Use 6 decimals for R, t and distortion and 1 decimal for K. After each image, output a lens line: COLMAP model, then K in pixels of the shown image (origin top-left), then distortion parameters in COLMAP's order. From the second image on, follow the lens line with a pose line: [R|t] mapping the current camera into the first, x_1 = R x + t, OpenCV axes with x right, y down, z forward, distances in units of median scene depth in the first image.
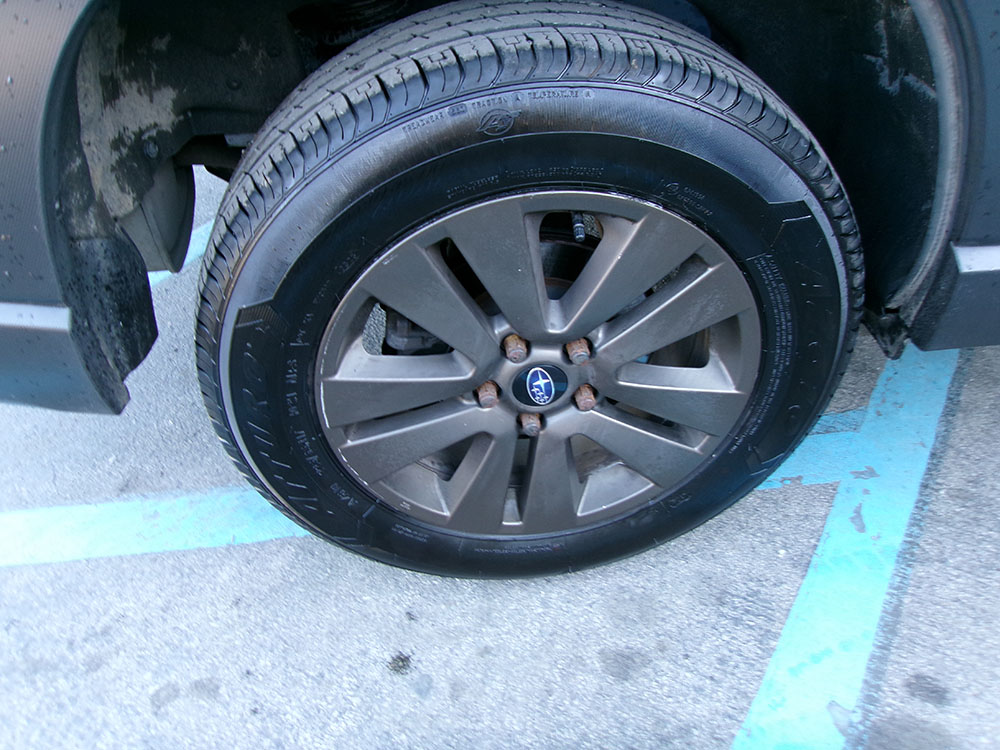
lens RADIAL K [[768.4, 0, 501.0], [0, 768.4, 365.0], [0, 0, 1]] dist [-0.007492, 0.023427]
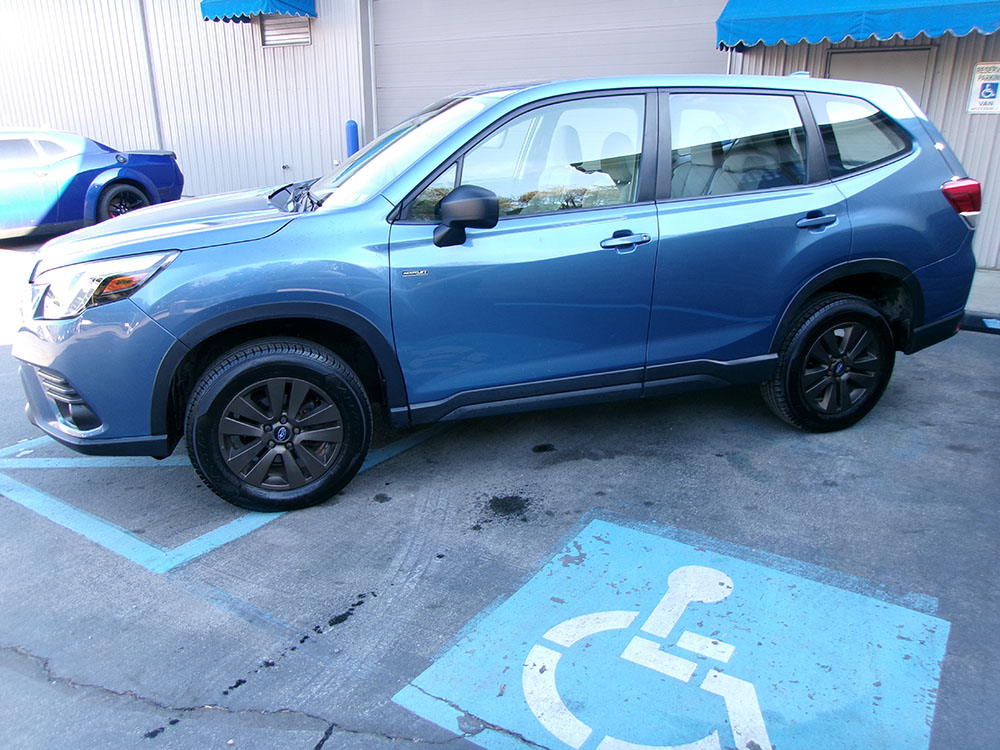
lens RADIAL K [[768.4, 0, 503.7], [0, 768.4, 381.0], [0, 0, 1]] dist [-0.007492, 0.023427]
pose [[0.997548, 0.069768, 0.005526, 1.343941], [-0.062825, 0.927472, -0.368576, 1.289261], [-0.030840, 0.367326, 0.929581, -2.750736]]
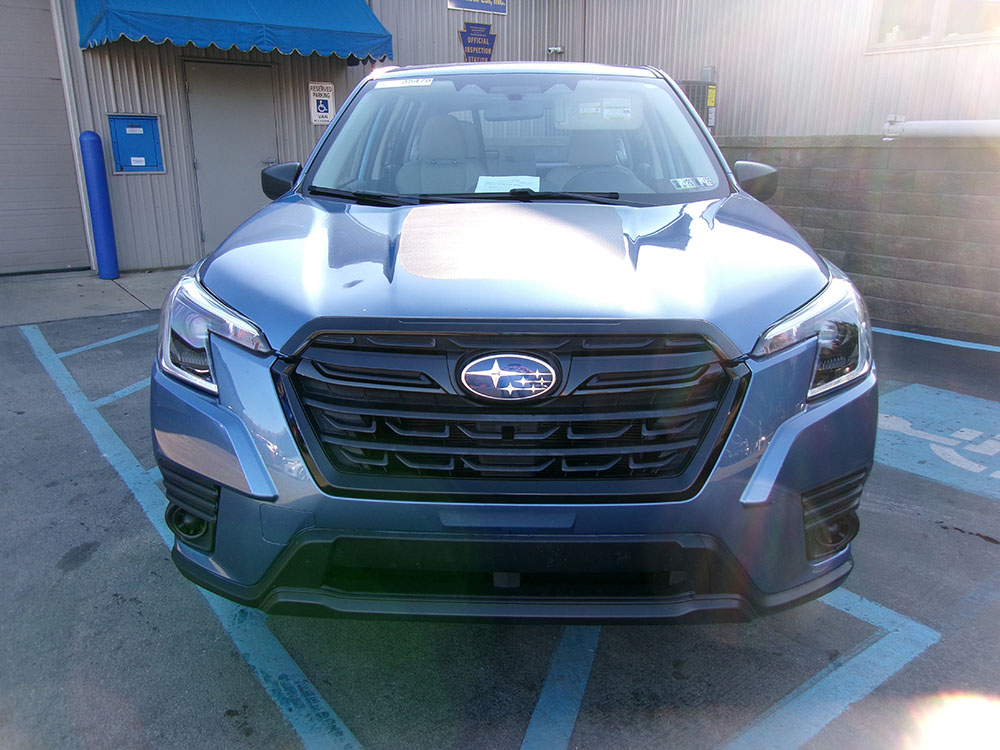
lens RADIAL K [[768.4, 0, 502.4], [0, 768.4, 374.0], [0, 0, 1]] dist [-0.007492, 0.023427]
pose [[0.358189, -0.202396, 0.911447, -2.644471], [0.588902, 0.806508, -0.052340, -0.462702], [-0.724496, 0.555501, 0.408074, 0.031498]]
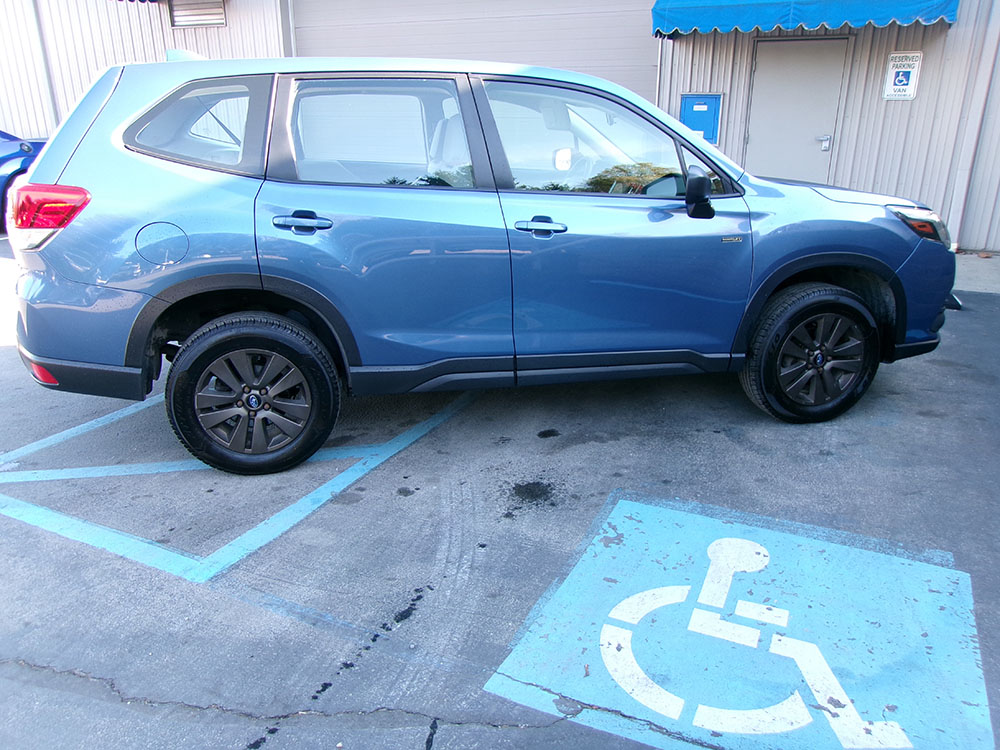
lens RADIAL K [[768.4, 0, 502.9], [0, 768.4, 379.3], [0, 0, 1]] dist [-0.007492, 0.023427]
pose [[0.992005, 0.027024, 0.123269, 0.801549], [0.018710, 0.934512, -0.355438, 1.299028], [-0.124802, 0.354903, 0.926536, -2.747118]]
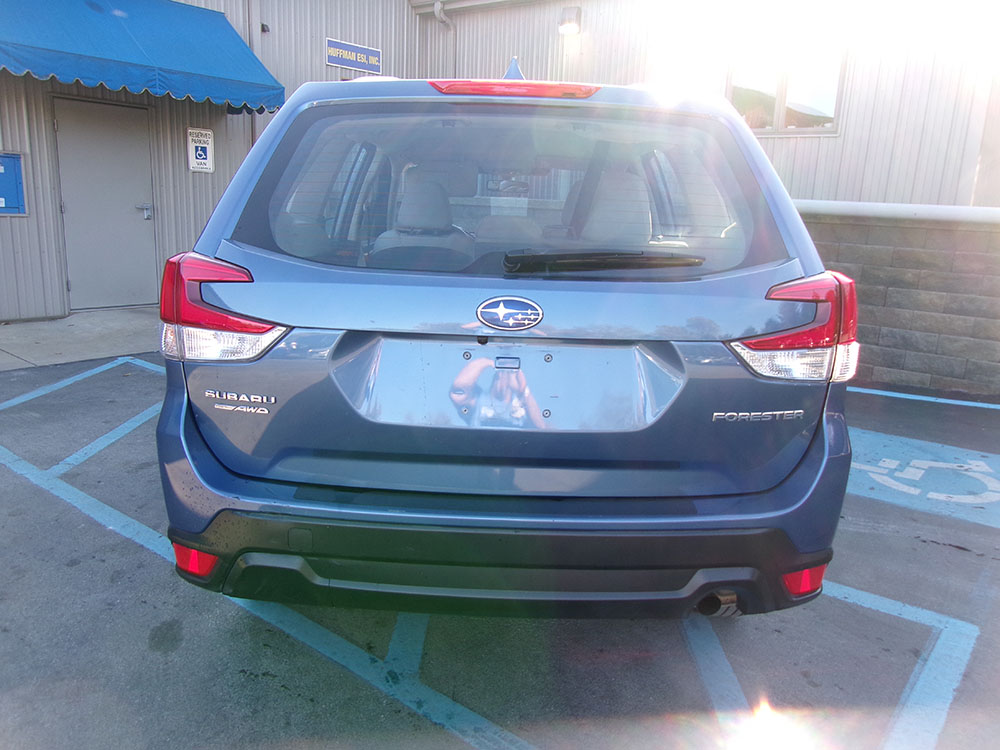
lens RADIAL K [[768.4, 0, 501.7], [0, 768.4, 371.8], [0, 0, 1]] dist [-0.007492, 0.023427]
pose [[0.114730, -0.145204, 0.982727, -3.109711], [0.608186, 0.792455, 0.046086, -1.179696], [-0.785459, 0.592394, 0.179230, 0.841020]]
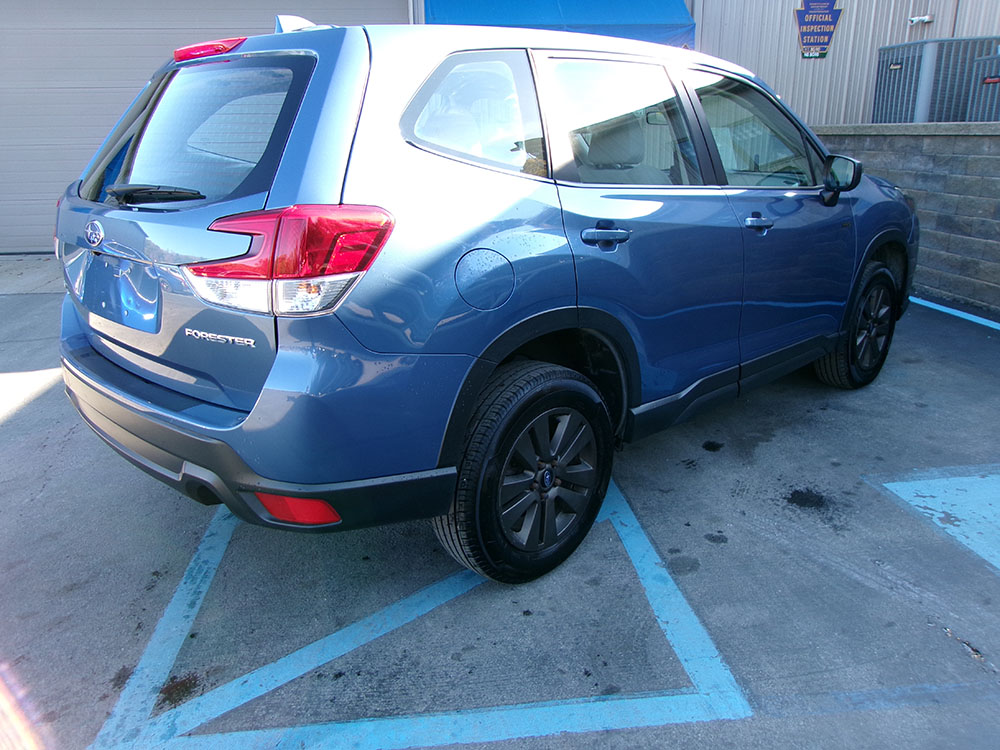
lens RADIAL K [[768.4, 0, 498.1], [0, 768.4, 378.1], [0, 0, 1]] dist [-0.007492, 0.023427]
pose [[0.782476, -0.137055, 0.607410, -1.785741], [0.376153, 0.881416, -0.285685, 0.446664], [-0.496227, 0.452020, 0.741240, -1.232762]]
